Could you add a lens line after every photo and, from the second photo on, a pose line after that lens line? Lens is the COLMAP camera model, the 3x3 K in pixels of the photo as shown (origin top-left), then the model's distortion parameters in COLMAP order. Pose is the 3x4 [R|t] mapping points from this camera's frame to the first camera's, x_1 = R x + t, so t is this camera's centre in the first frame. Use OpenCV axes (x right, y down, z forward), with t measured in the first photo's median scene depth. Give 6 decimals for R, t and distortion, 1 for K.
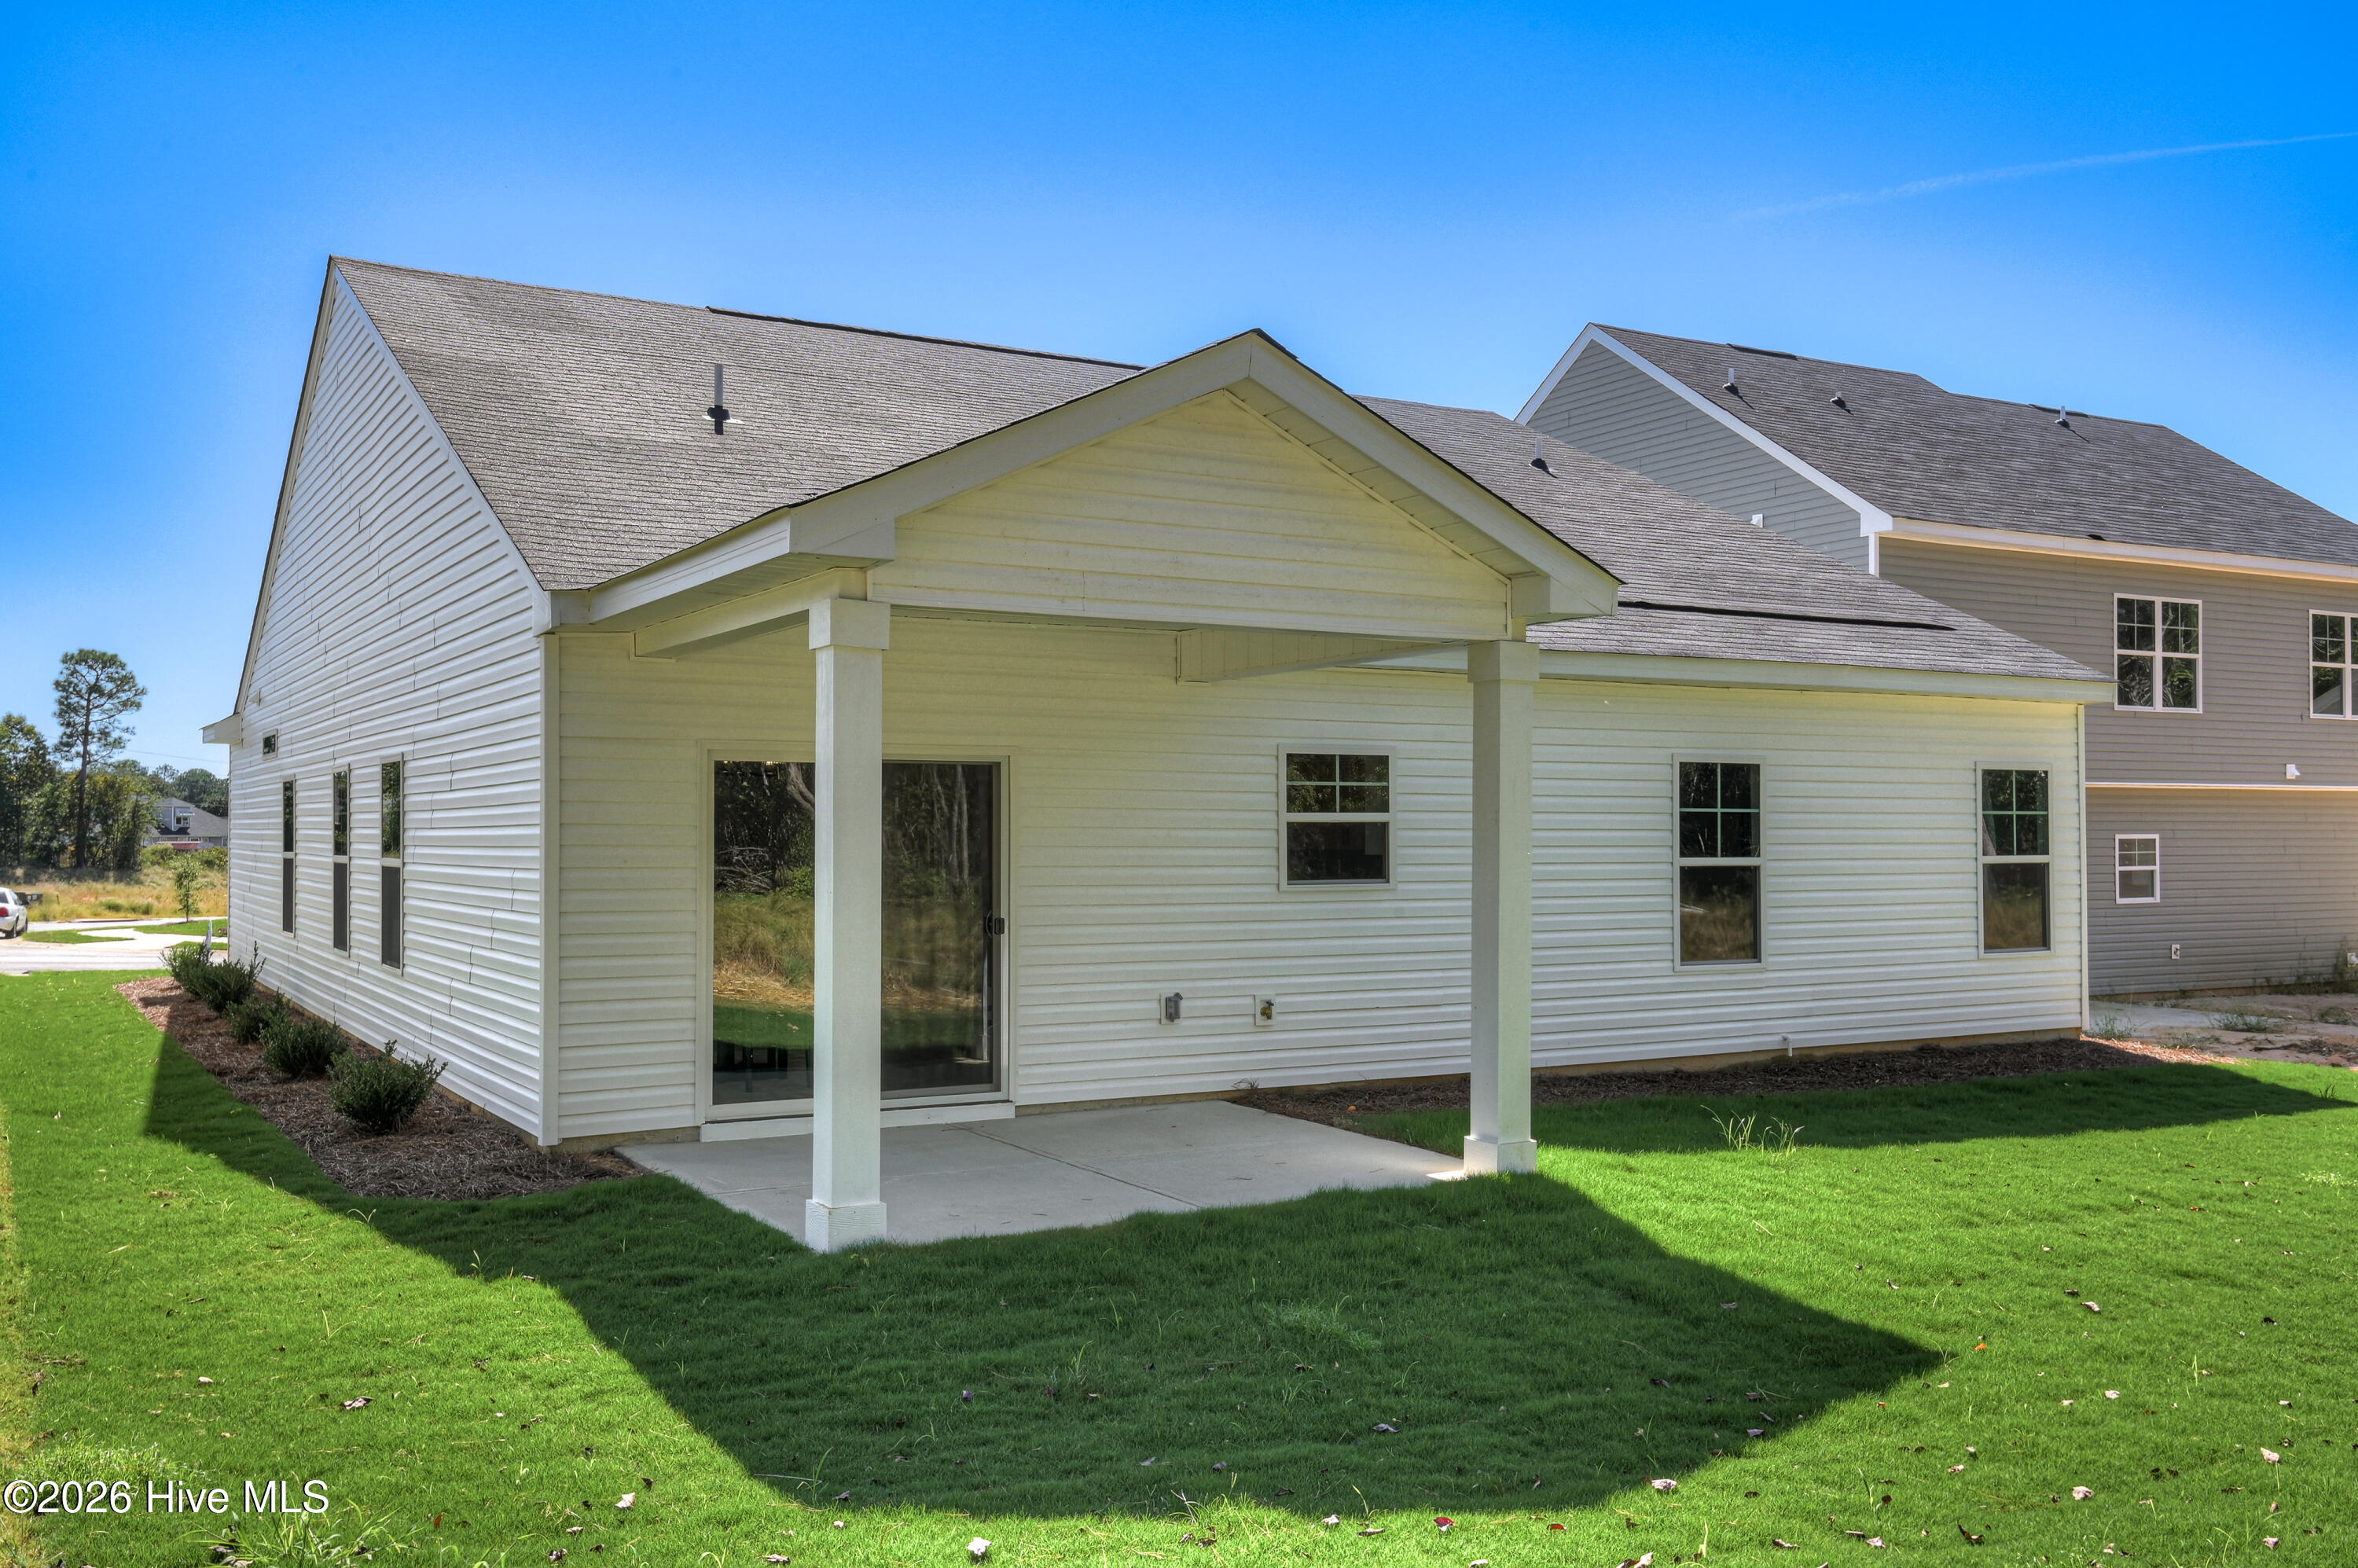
lens RADIAL K [[2019.9, 0, 1179.1], [0, 2019.9, 780.0], [0, 0, 1]] dist [0.003092, -0.001302]
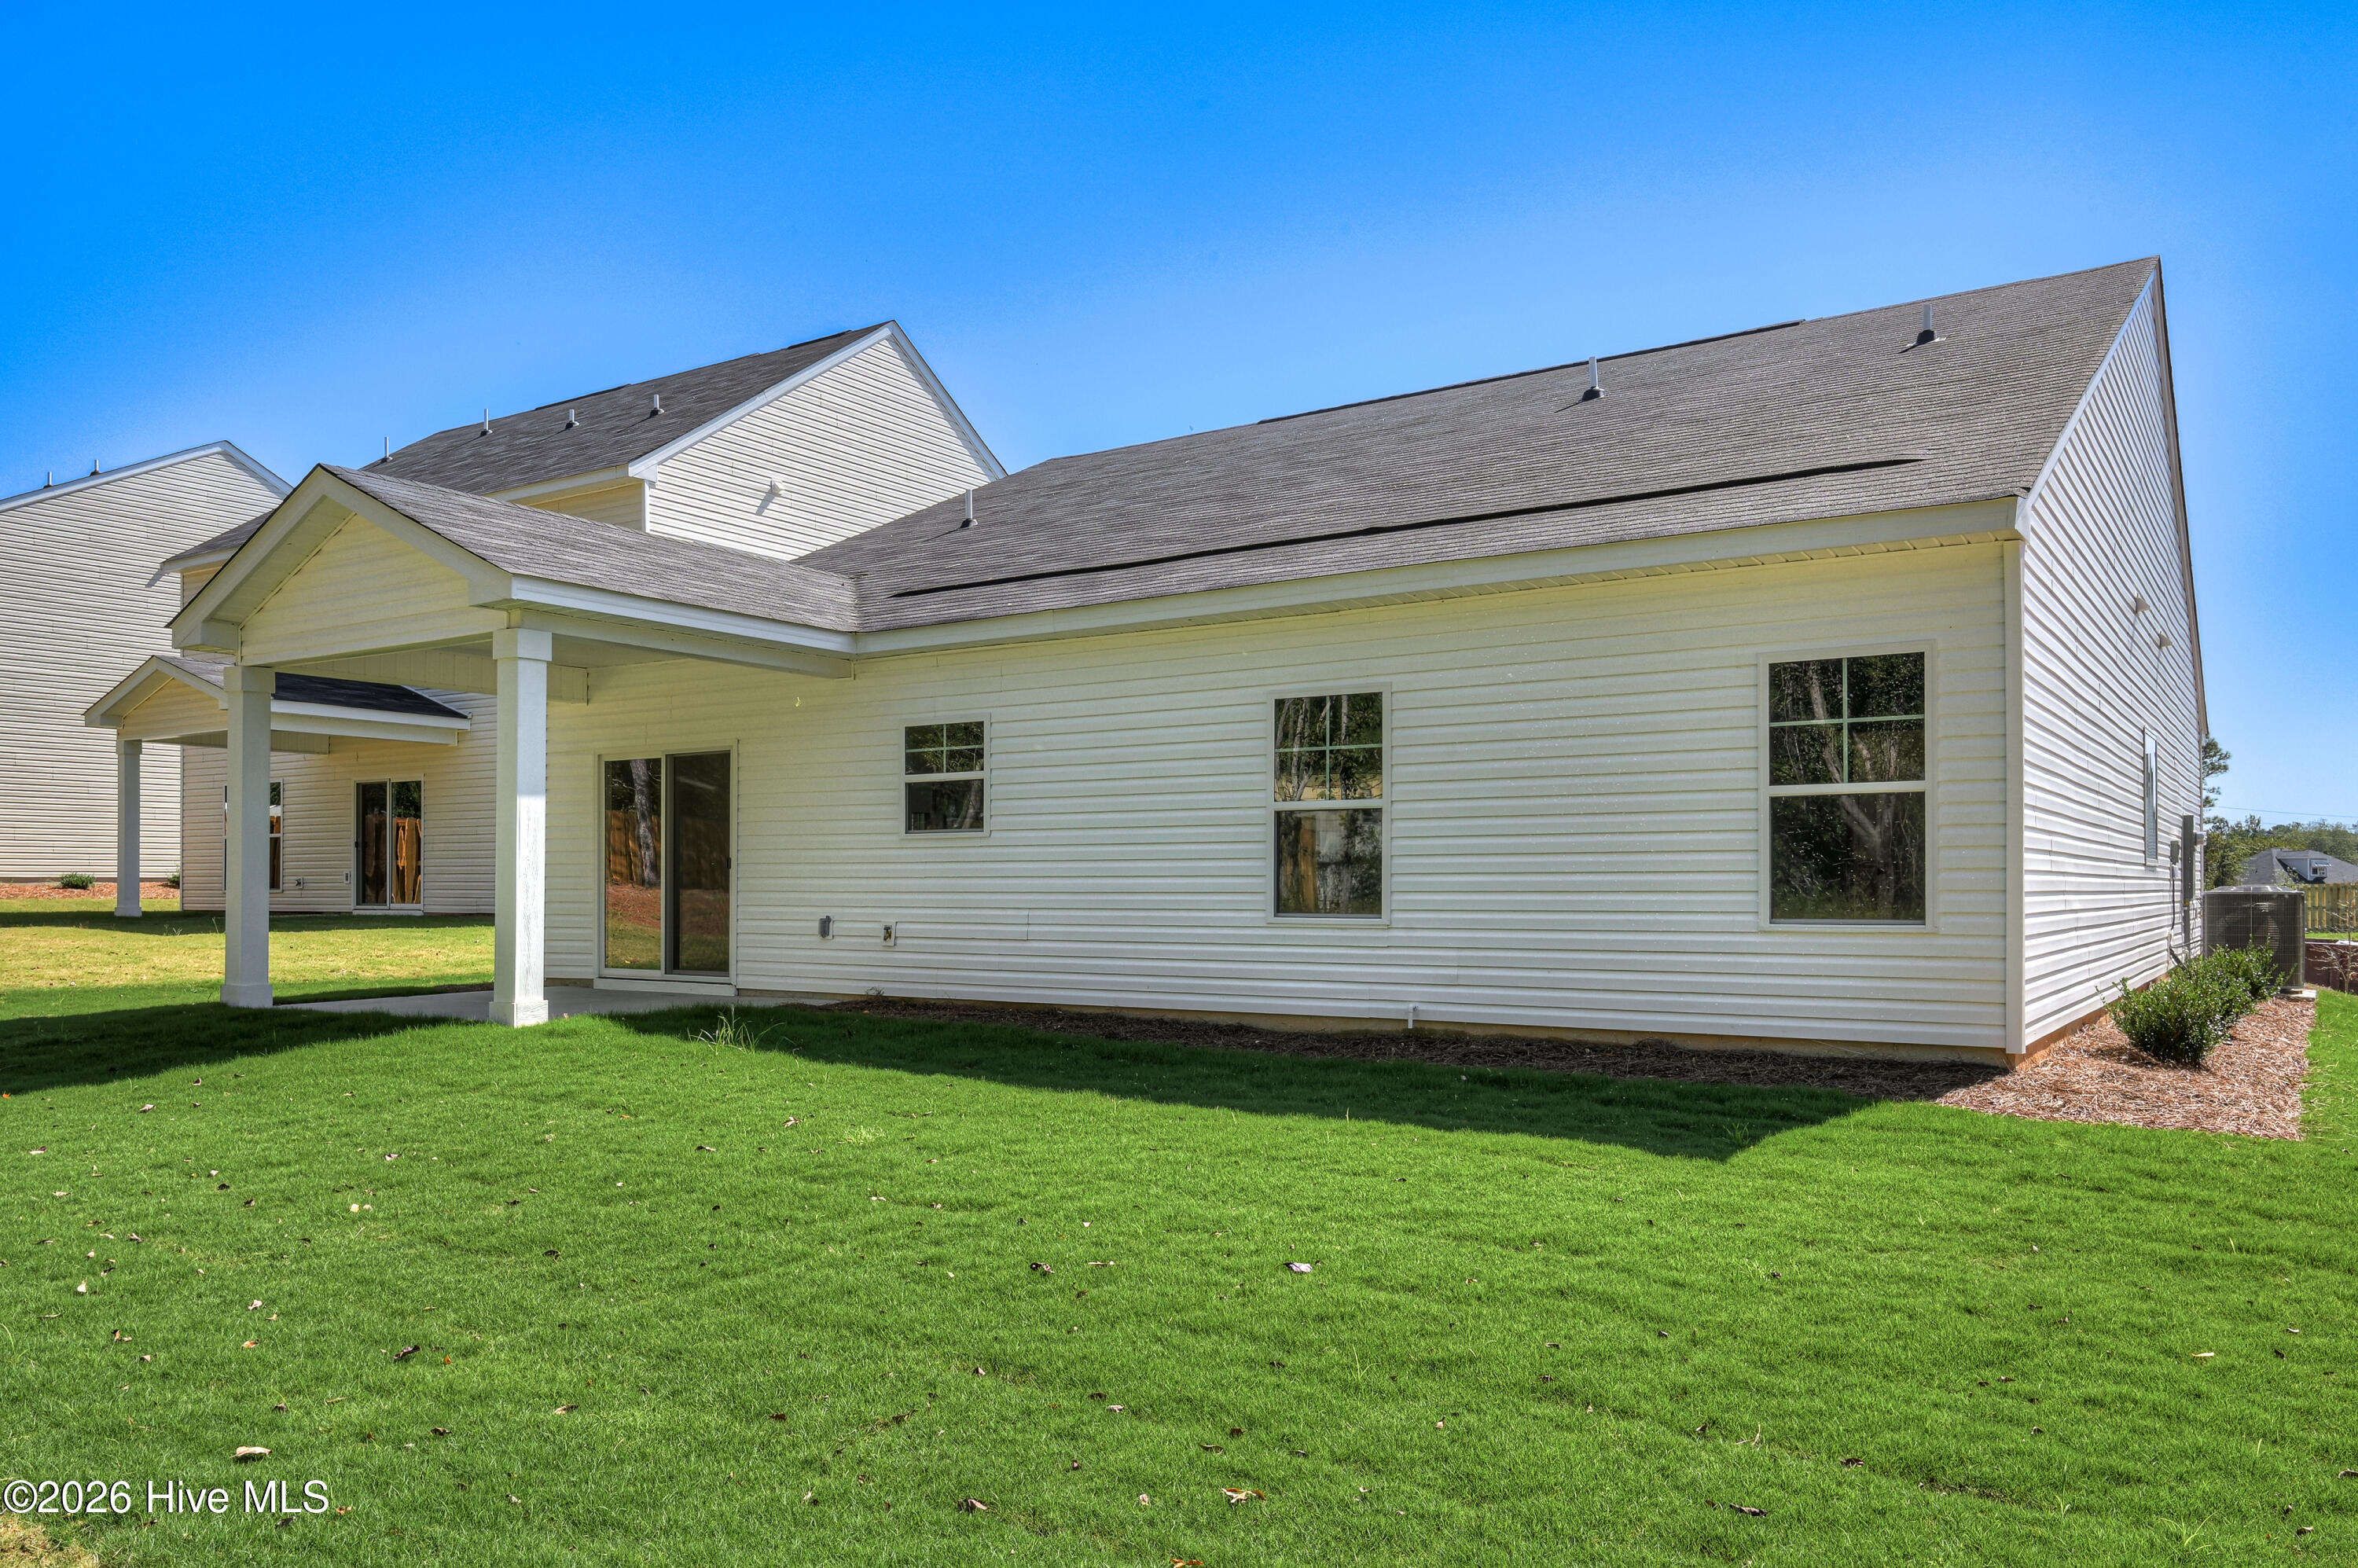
lens RADIAL K [[1723.5, 0, 1177.7], [0, 1723.5, 802.8], [0, 0, 1]] dist [-0.052369, 0.000415]
pose [[0.436888, -0.046654, -0.898305, 1.033981], [0.024587, 0.998900, -0.039921, 0.076726], [0.899180, -0.004645, 0.437555, 0.668567]]
